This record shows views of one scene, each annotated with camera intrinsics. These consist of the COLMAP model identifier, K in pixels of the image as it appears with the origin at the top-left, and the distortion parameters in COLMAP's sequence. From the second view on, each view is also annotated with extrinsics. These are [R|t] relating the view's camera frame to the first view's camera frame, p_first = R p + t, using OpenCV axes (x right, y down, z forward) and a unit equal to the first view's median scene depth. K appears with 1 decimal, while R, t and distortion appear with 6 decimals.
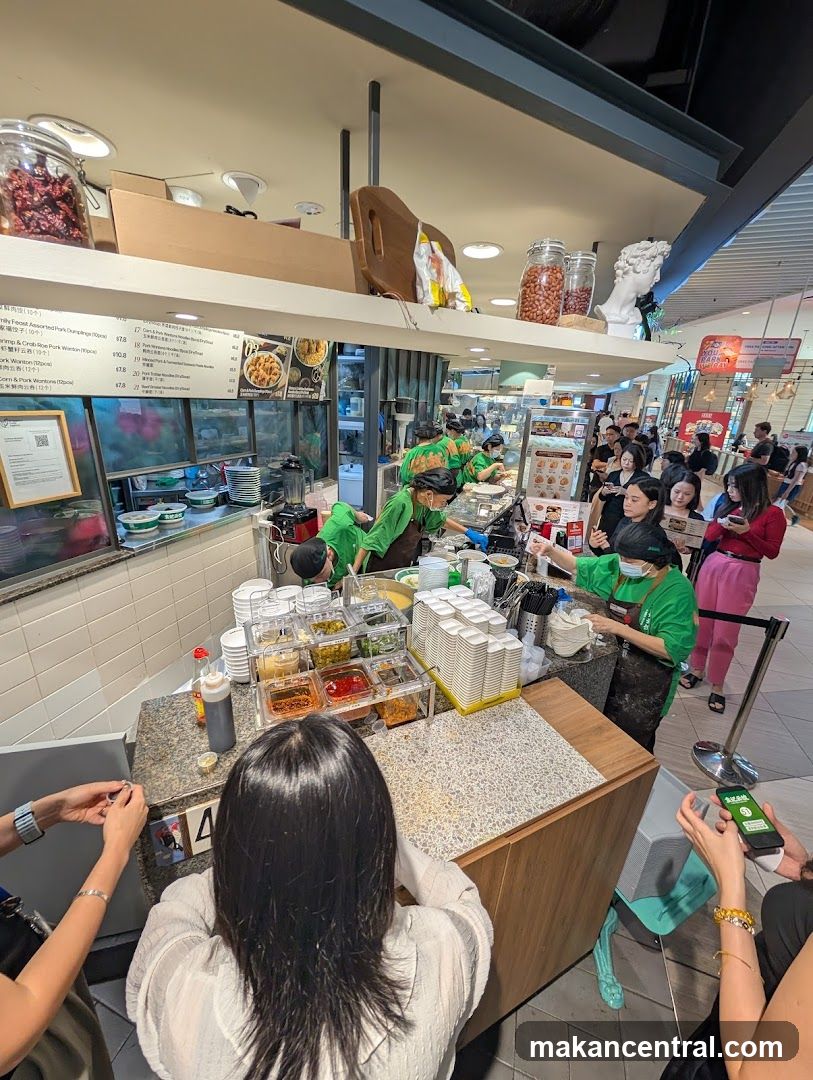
lens RADIAL K [[405.5, 0, 408.3], [0, 405.5, 537.3], [0, 0, 1]] dist [-0.000597, 0.000046]
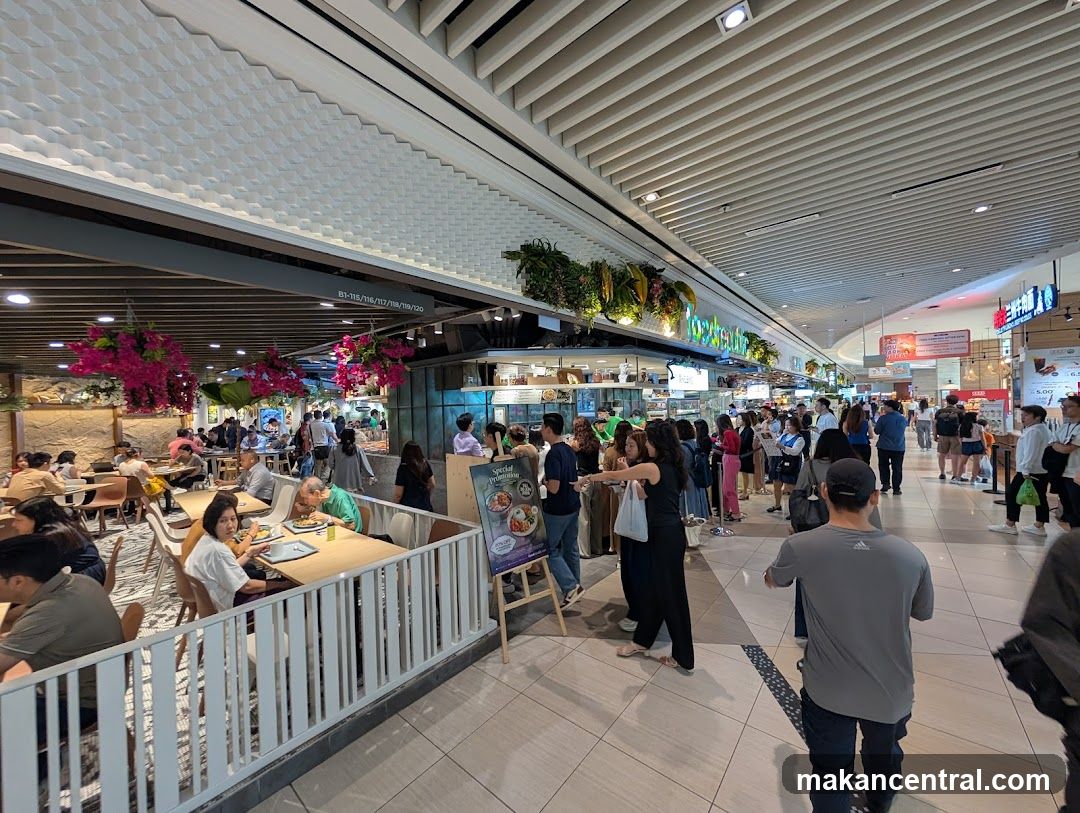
lens RADIAL K [[405.5, 0, 541.6], [0, 405.5, 407.8], [0, 0, 1]] dist [-0.000597, 0.000046]
pose [[0.929981, -0.070778, -0.360729, 0.674856], [-0.049500, 0.948242, -0.313667, 0.628493], [0.364259, 0.309561, 0.878344, -1.627500]]
